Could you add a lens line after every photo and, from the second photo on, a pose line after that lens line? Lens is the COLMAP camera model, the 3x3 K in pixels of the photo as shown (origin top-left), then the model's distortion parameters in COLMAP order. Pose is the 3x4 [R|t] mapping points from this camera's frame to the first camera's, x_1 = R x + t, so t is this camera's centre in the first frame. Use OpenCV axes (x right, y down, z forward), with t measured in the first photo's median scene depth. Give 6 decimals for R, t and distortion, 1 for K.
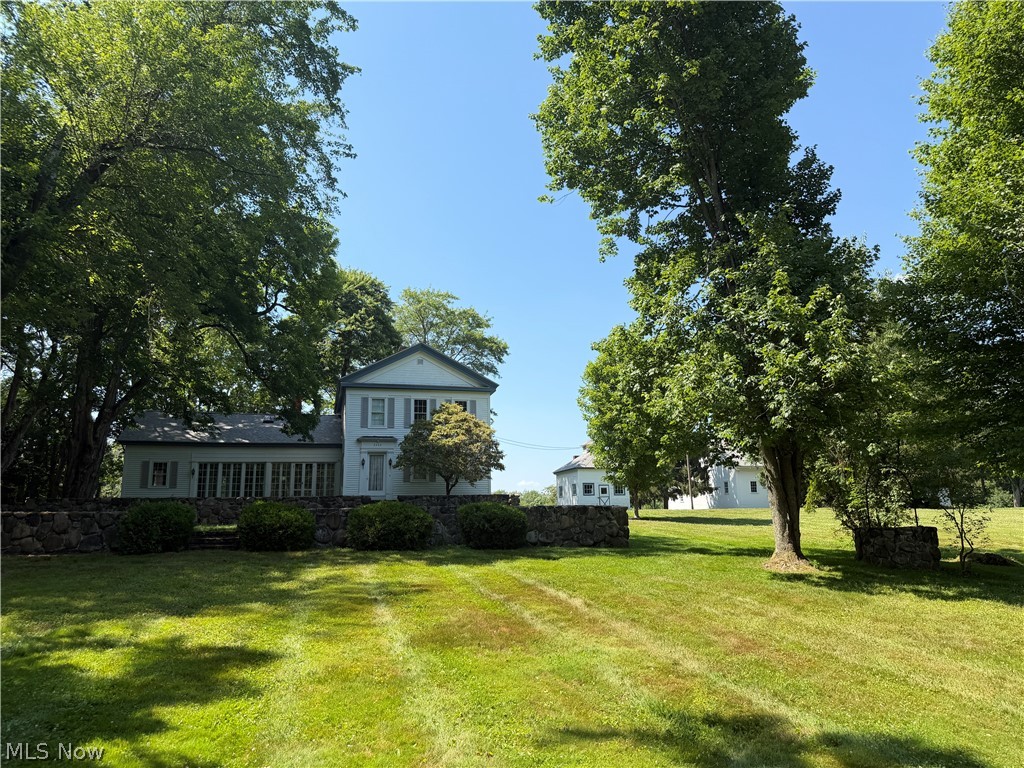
lens RADIAL K [[732.4, 0, 510.3], [0, 732.4, 377.1], [0, 0, 1]] dist [0.088681, -0.129975]
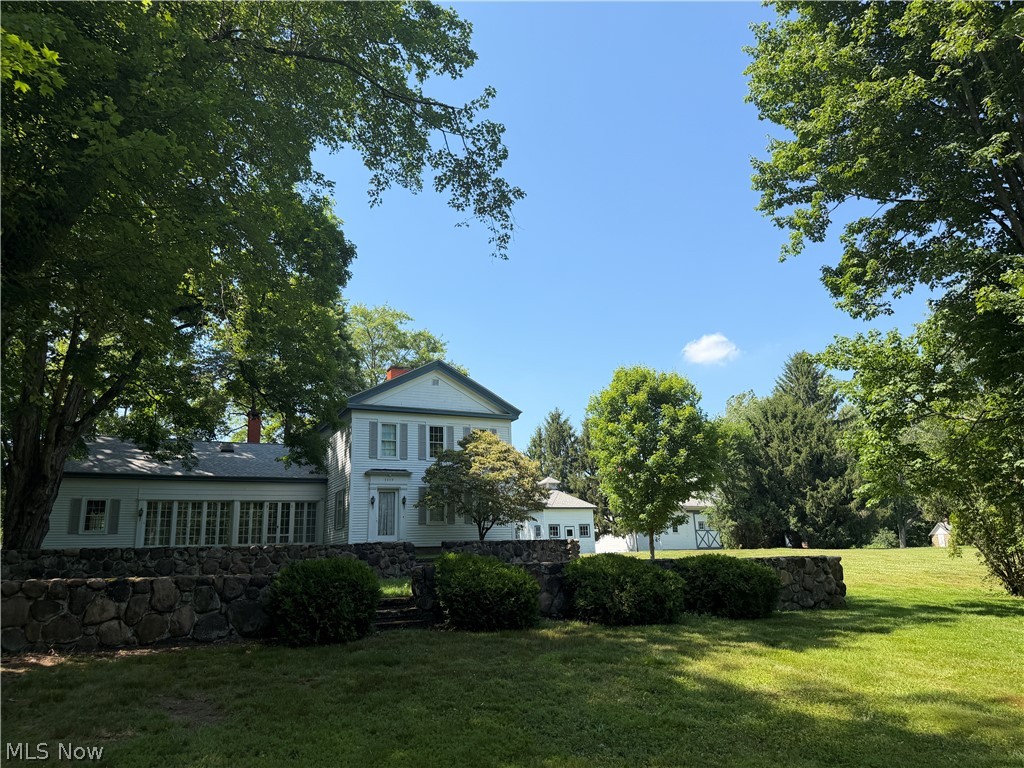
lens RADIAL K [[732.4, 0, 510.3], [0, 732.4, 377.1], [0, 0, 1]] dist [0.088681, -0.129975]
pose [[0.978116, 0.037685, 0.204617, -0.222531], [-0.026708, 0.998065, -0.056150, 0.019639], [-0.206337, 0.049457, 0.977230, 0.155435]]
